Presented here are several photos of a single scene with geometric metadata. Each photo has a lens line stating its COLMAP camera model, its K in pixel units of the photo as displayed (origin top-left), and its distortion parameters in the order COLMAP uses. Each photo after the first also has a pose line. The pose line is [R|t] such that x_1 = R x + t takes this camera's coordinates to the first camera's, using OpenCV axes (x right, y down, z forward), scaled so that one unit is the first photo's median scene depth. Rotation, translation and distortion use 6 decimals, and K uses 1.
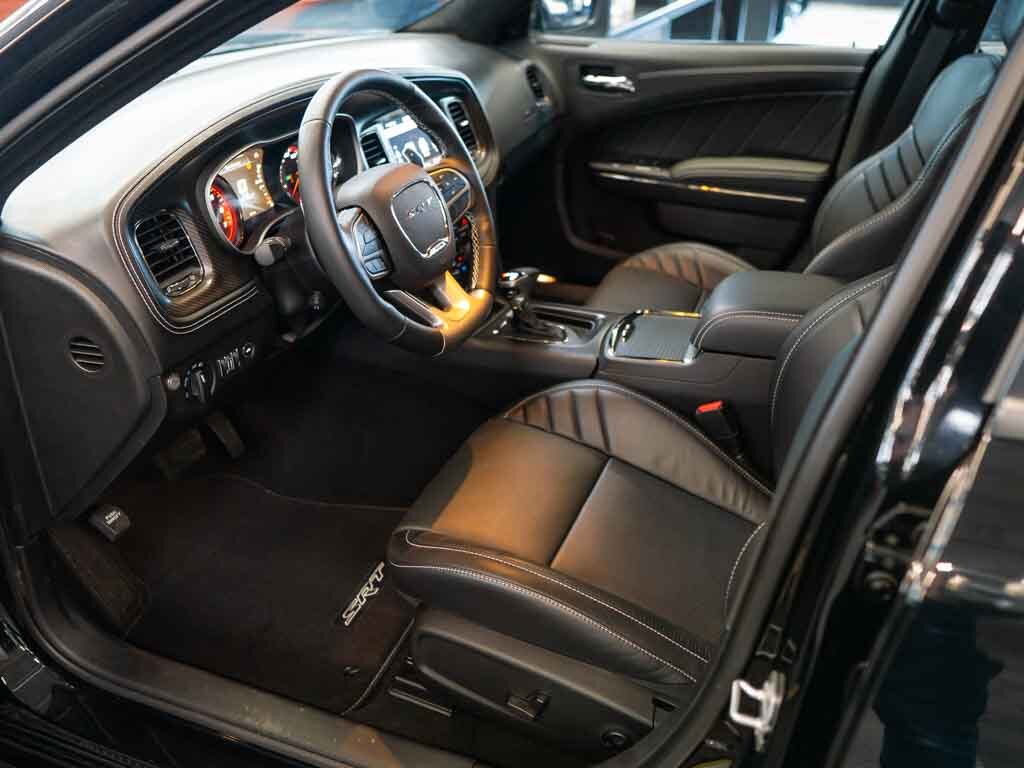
lens RADIAL K [[905.8, 0, 512.7], [0, 905.8, 381.3], [0, 0, 1]] dist [-0.000838, -0.005936]
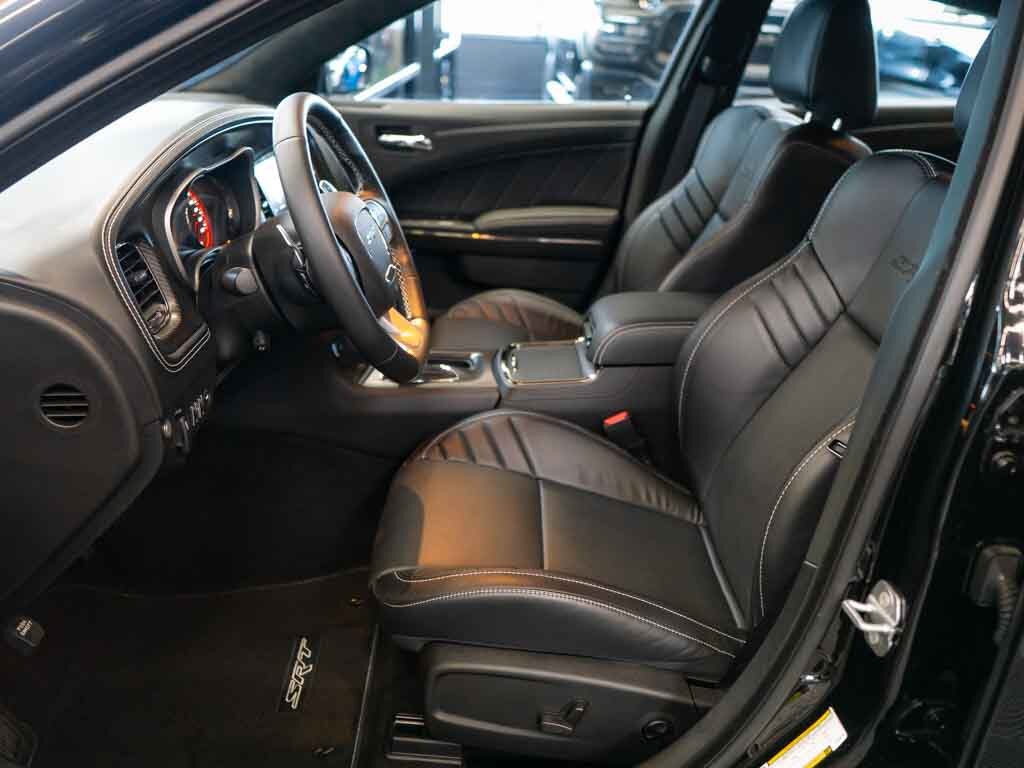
lens RADIAL K [[931.6, 0, 510.7], [0, 931.6, 387.7], [0, 0, 1]] dist [-0.002785, 0.005317]
pose [[0.925629, -0.107174, 0.362938, -0.277056], [0.143832, 0.986722, -0.075451, 0.054987], [-0.350033, 0.122042, 0.928753, 0.031817]]
